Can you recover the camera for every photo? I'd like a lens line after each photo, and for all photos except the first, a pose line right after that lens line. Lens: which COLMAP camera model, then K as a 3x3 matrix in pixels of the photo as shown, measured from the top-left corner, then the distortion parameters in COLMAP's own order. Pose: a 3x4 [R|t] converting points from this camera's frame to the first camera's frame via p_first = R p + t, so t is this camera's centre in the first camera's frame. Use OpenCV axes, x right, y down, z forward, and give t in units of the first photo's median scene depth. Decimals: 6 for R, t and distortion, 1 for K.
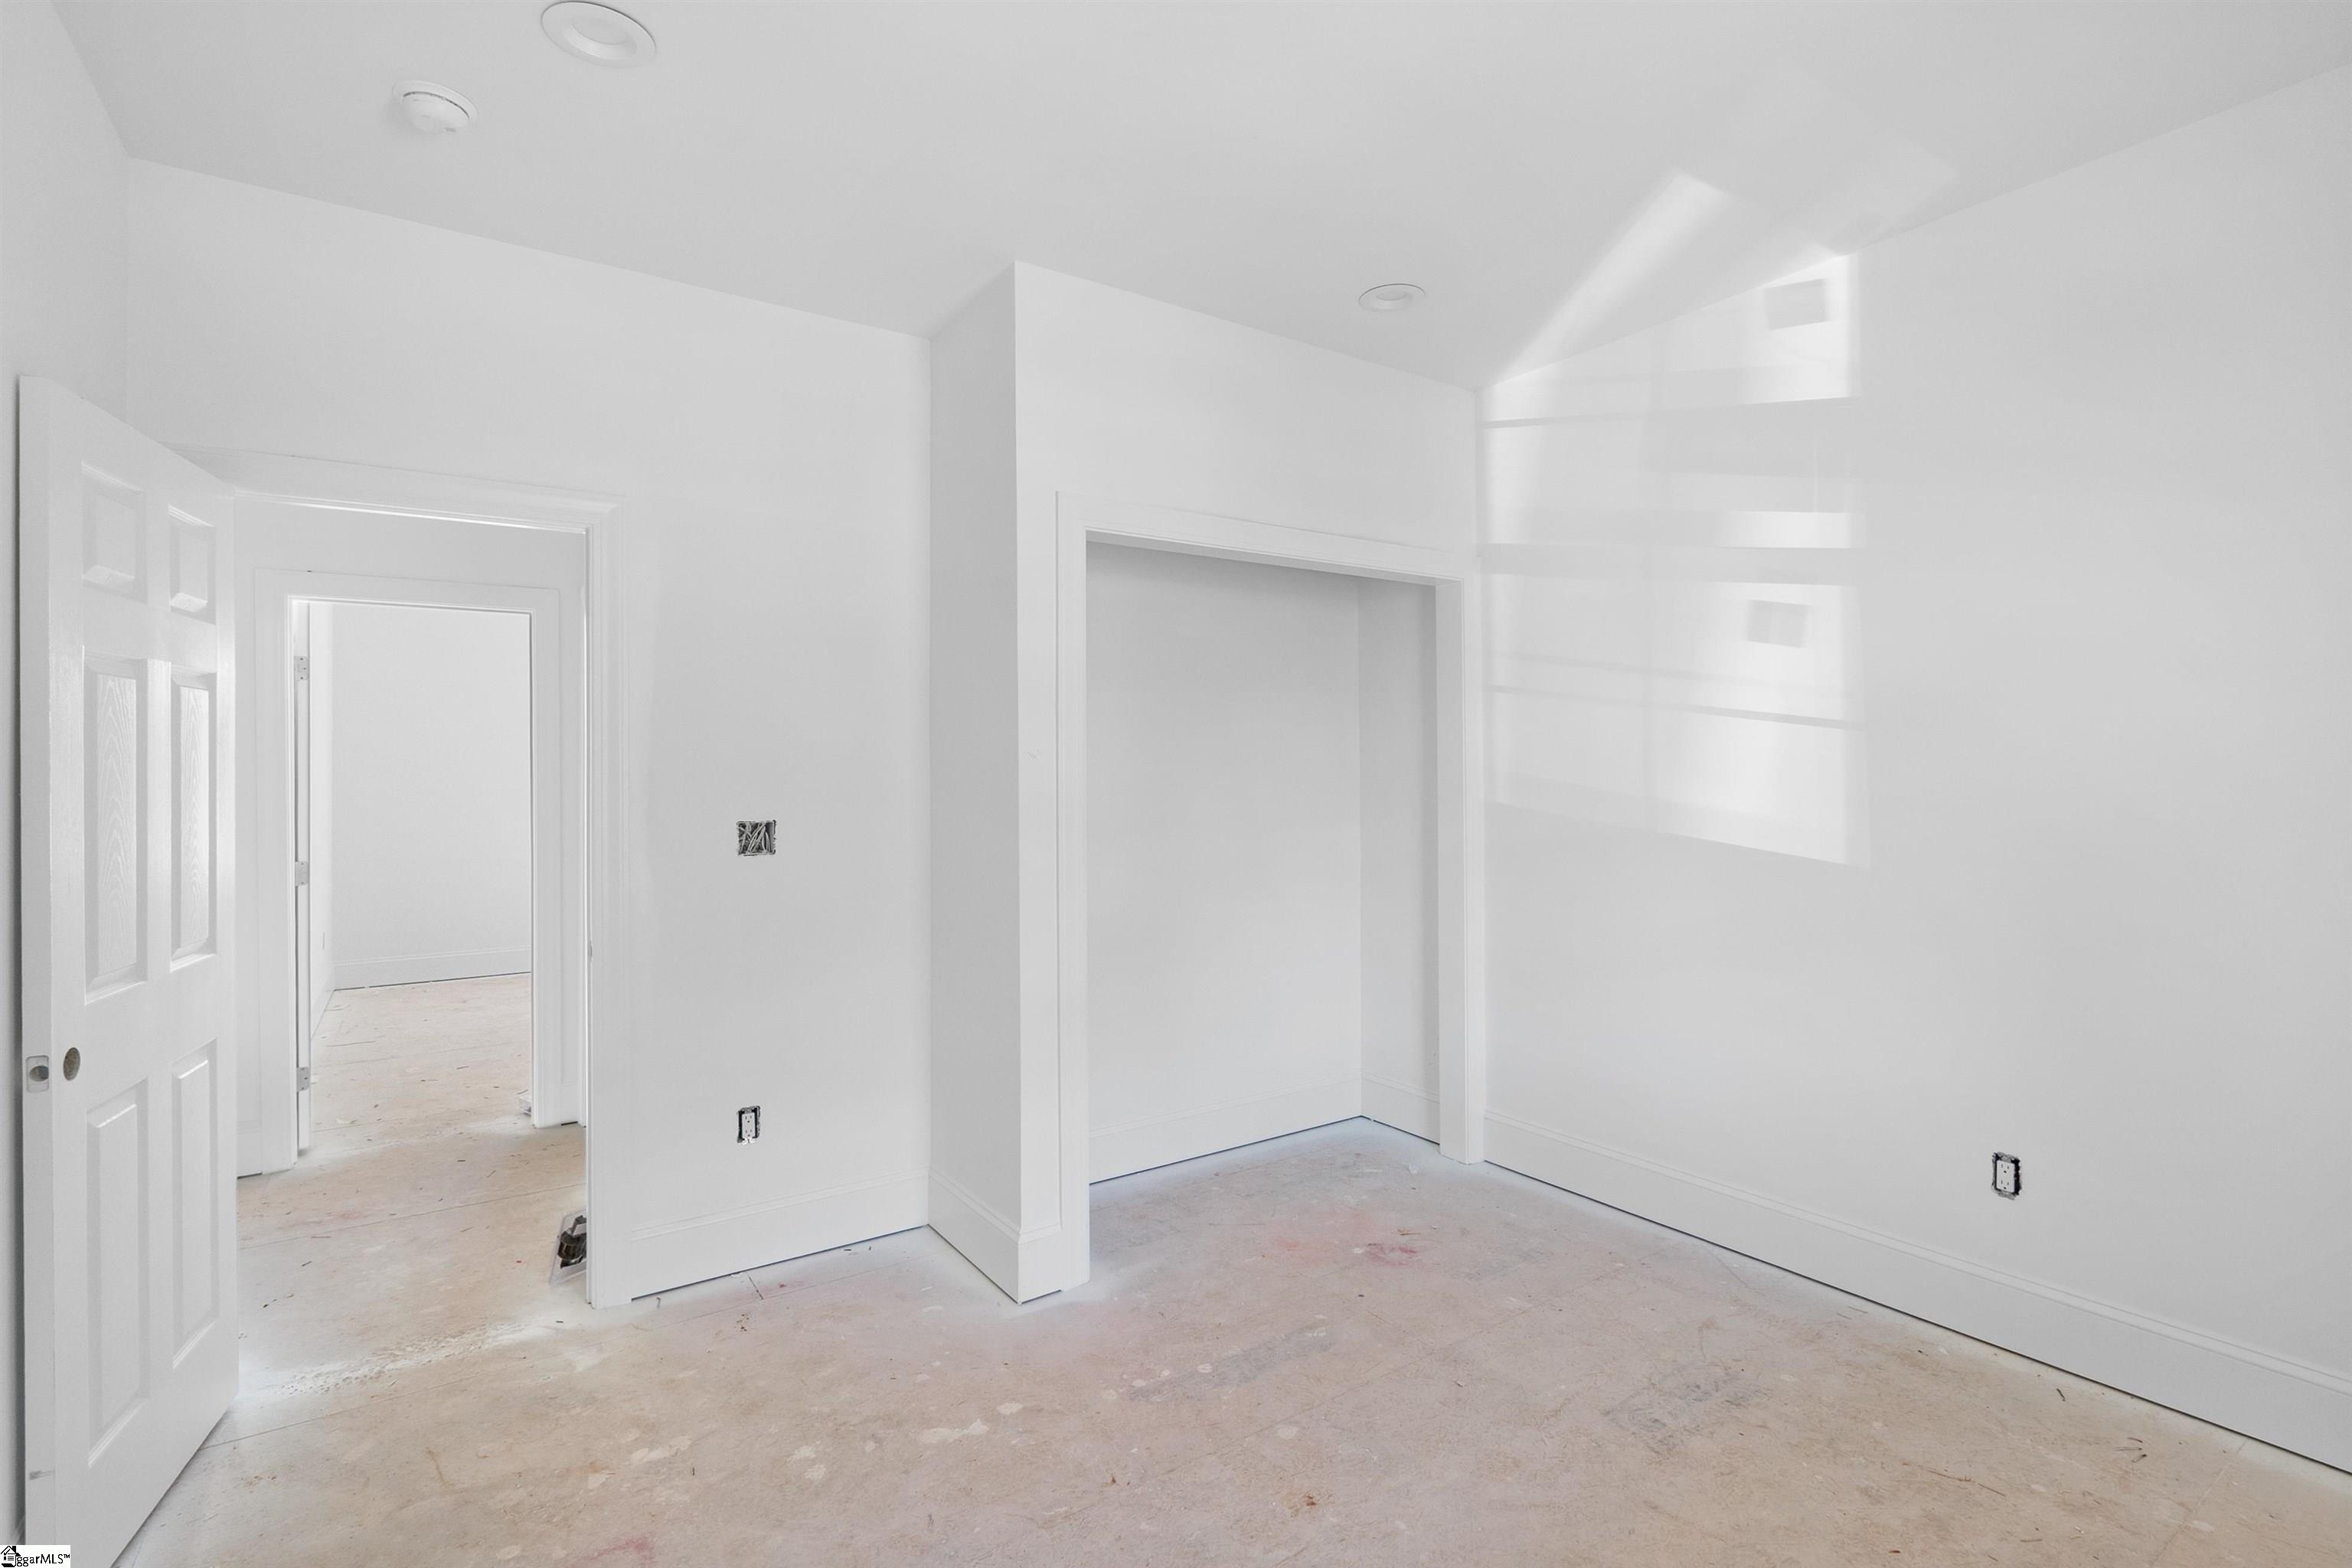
lens RADIAL K [[1099.0, 0, 1173.2], [0, 1099.0, 772.9], [0, 0, 1]] dist [-0.006493, -0.001562]
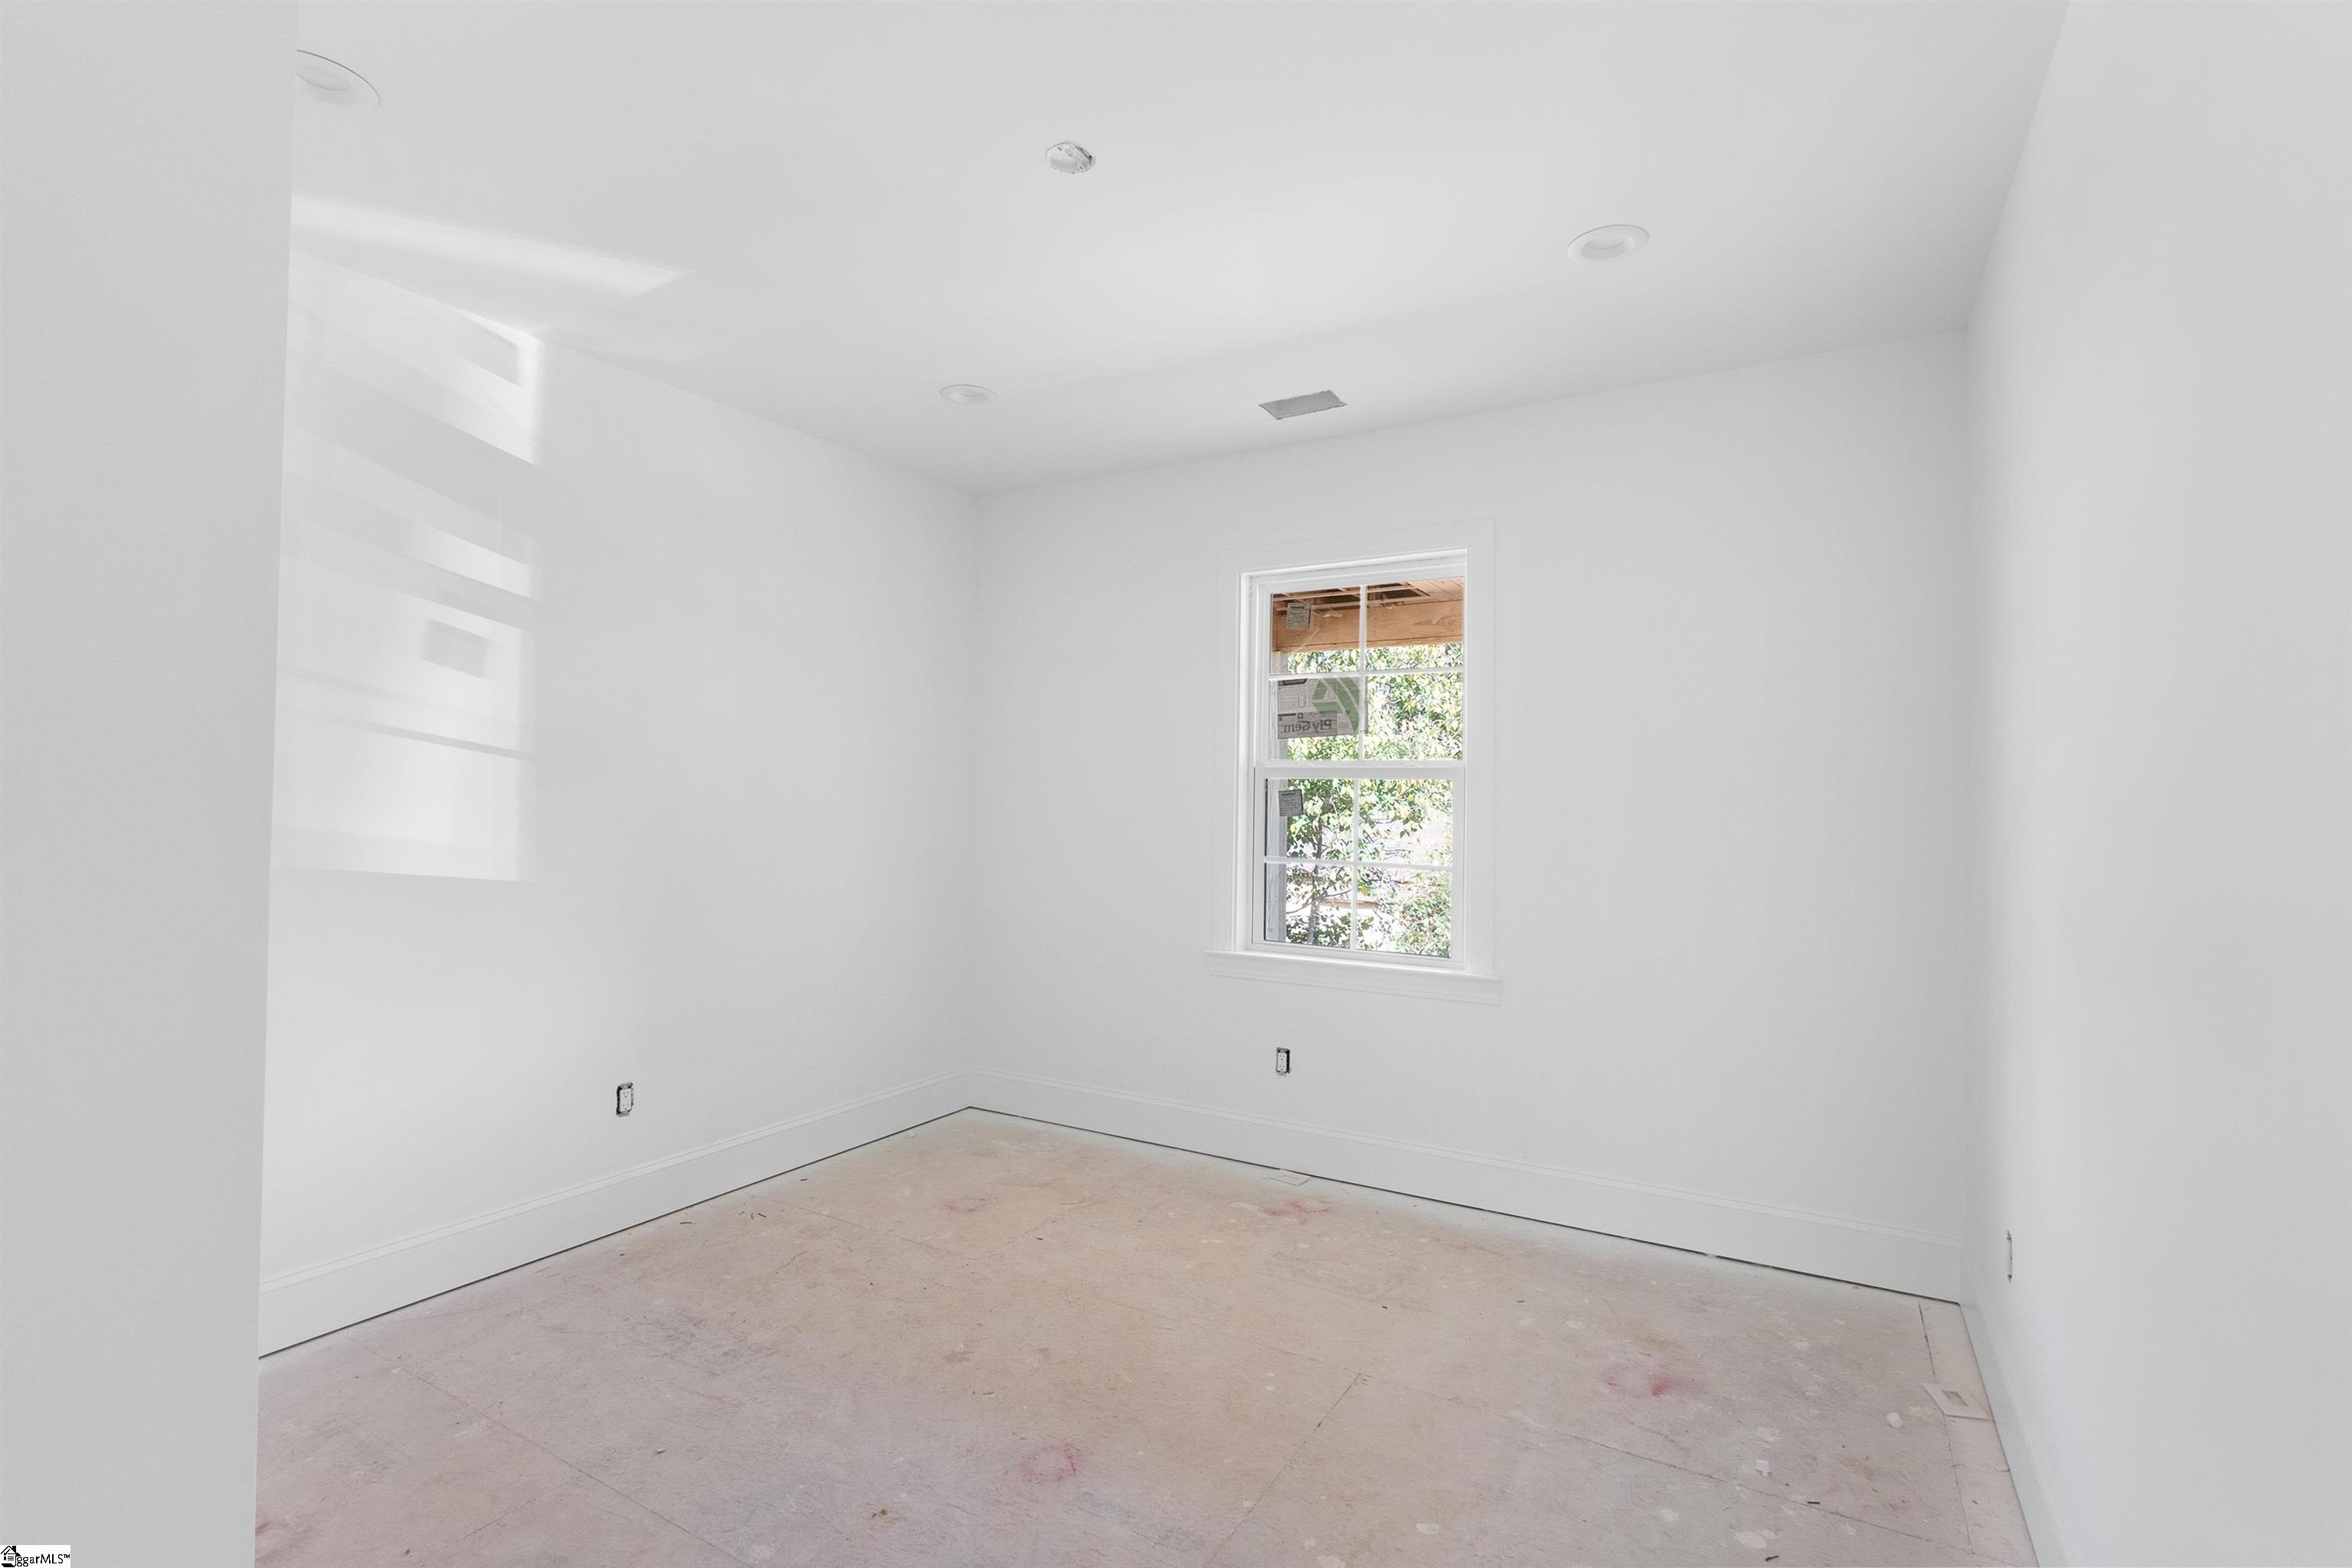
lens RADIAL K [[1099.0, 0, 1174.7], [0, 1099.0, 797.5], [0, 0, 1]] dist [-0.006493, -0.001562]
pose [[-0.430235, 0.002039, 0.902715, -0.662245], [-0.004652, 0.999979, -0.004477, 0.000884], [-0.902705, -0.006126, -0.430217, 0.865340]]
